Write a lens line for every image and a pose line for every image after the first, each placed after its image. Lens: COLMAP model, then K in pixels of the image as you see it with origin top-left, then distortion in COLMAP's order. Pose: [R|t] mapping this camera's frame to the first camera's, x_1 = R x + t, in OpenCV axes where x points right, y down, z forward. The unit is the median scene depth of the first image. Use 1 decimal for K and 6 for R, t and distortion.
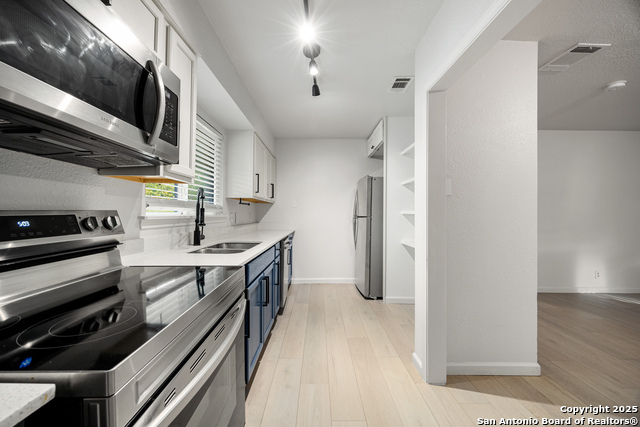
lens RADIAL K [[245.1, 0, 321.8], [0, 245.1, 212.6], [0, 0, 1]] dist [-0.002857, -0.000069]
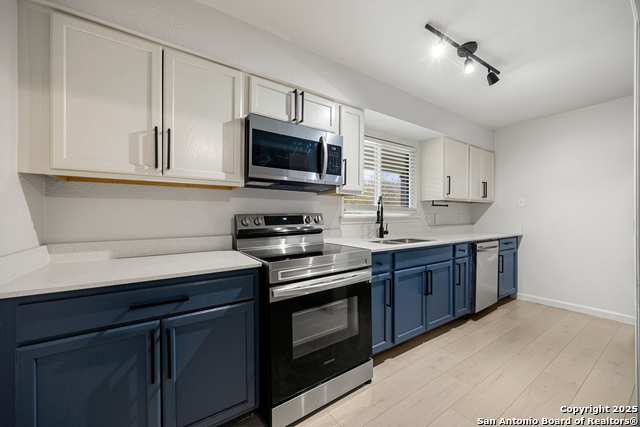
lens RADIAL K [[245.1, 0, 314.0], [0, 245.1, 215.6], [0, 0, 1]] dist [-0.002857, -0.000069]
pose [[0.532936, -0.001981, -0.846154, 0.499732], [0.007301, 0.999971, 0.002257, 0.003457], [0.846124, -0.007381, 0.532934, -0.054439]]
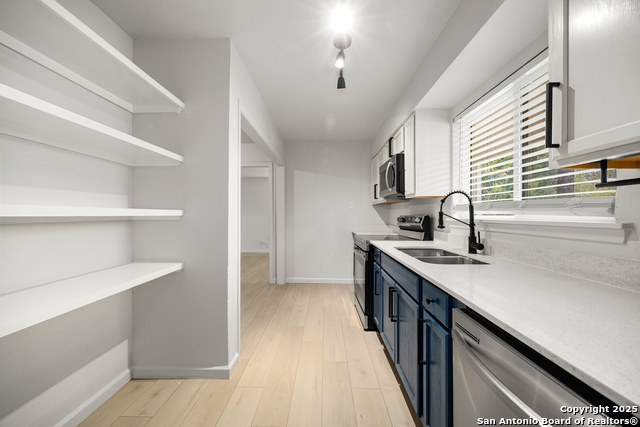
lens RADIAL K [[245.1, 0, 320.4], [0, 245.1, 215.1], [0, 0, 1]] dist [-0.002857, -0.000069]
pose [[-0.999314, -0.007621, 0.036228, 0.004034], [-0.007753, 0.999964, -0.003508, 0.005004], [-0.036200, -0.003786, -0.999337, 2.098998]]
